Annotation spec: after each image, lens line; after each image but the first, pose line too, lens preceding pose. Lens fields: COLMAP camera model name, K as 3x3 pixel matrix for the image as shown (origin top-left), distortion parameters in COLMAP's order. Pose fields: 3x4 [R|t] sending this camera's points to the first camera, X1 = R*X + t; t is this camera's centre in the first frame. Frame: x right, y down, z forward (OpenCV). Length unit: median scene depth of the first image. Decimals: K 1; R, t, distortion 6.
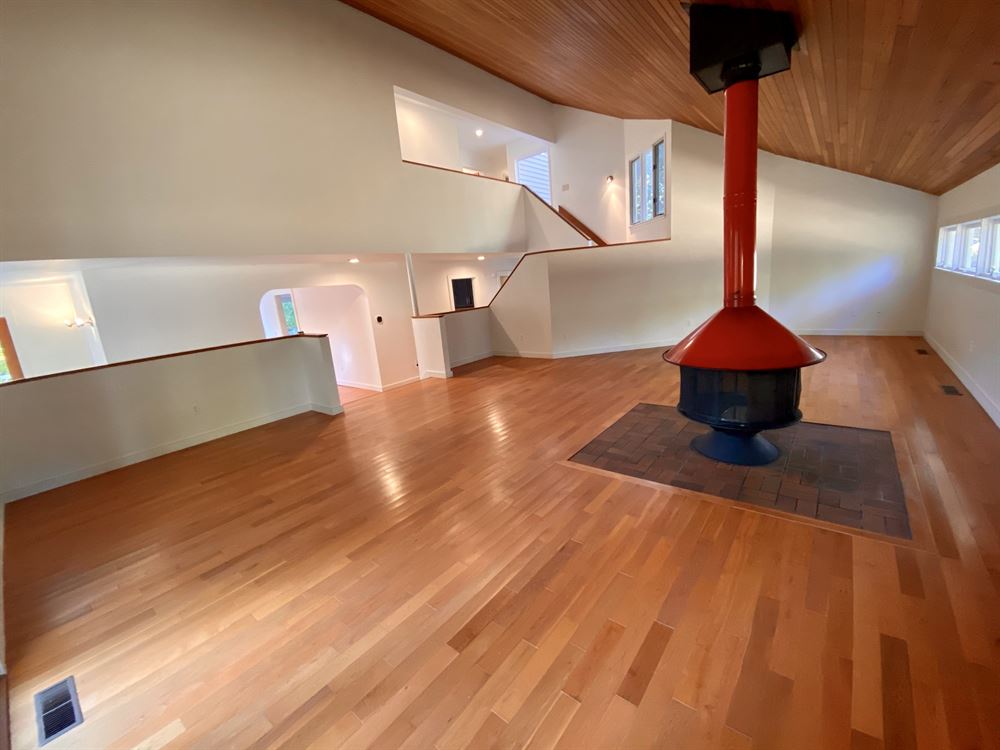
lens RADIAL K [[407.7, 0, 500.0], [0, 407.7, 375.0], [0, 0, 1]] dist [0.040258, -0.033771]
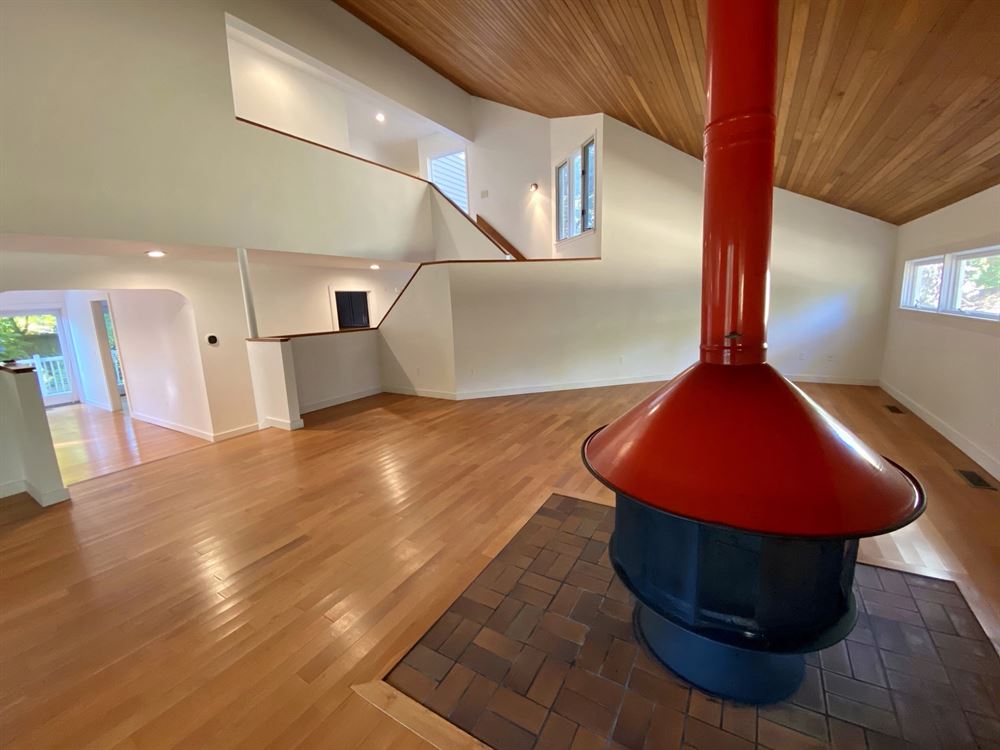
lens RADIAL K [[407.7, 0, 500.0], [0, 407.7, 375.0], [0, 0, 1]] dist [0.040258, -0.033771]
pose [[0.988209, 0.028041, 0.150521, 0.097559], [-0.020303, 0.998404, -0.052702, -0.049686], [-0.151758, 0.049025, 0.987201, 0.231153]]
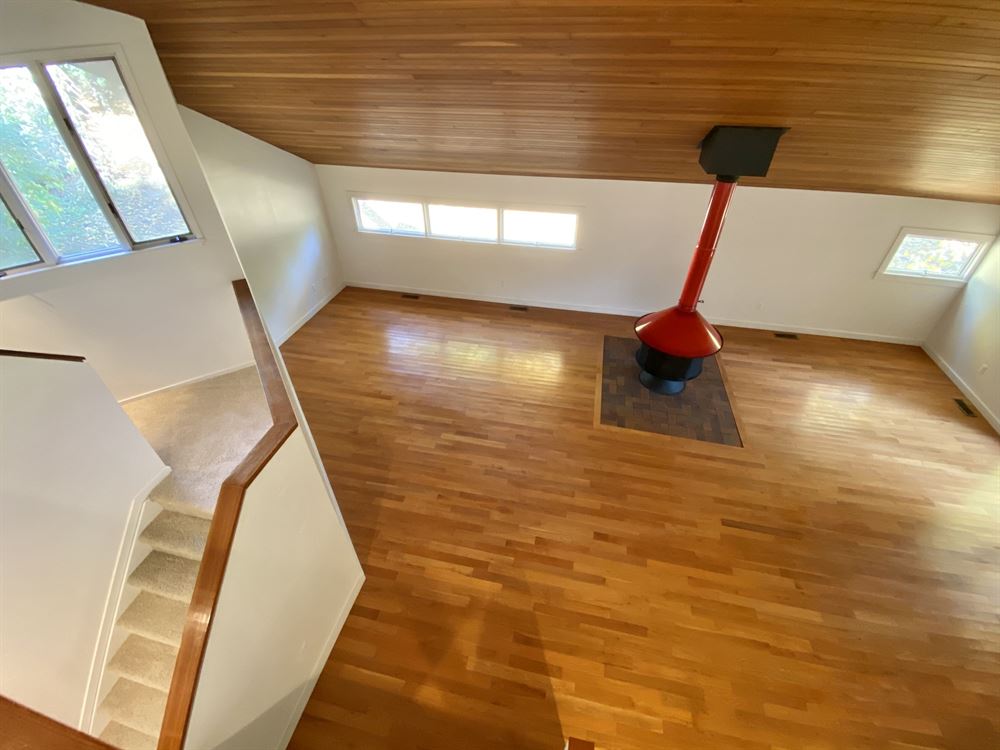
lens RADIAL K [[407.7, 0, 500.0], [0, 407.7, 375.0], [0, 0, 1]] dist [0.040258, -0.033771]
pose [[-0.453656, -0.495073, 0.741012, -0.184308], [0.231801, 0.737326, 0.634522, -0.496941], [-0.860503, 0.459622, -0.219734, 0.878429]]
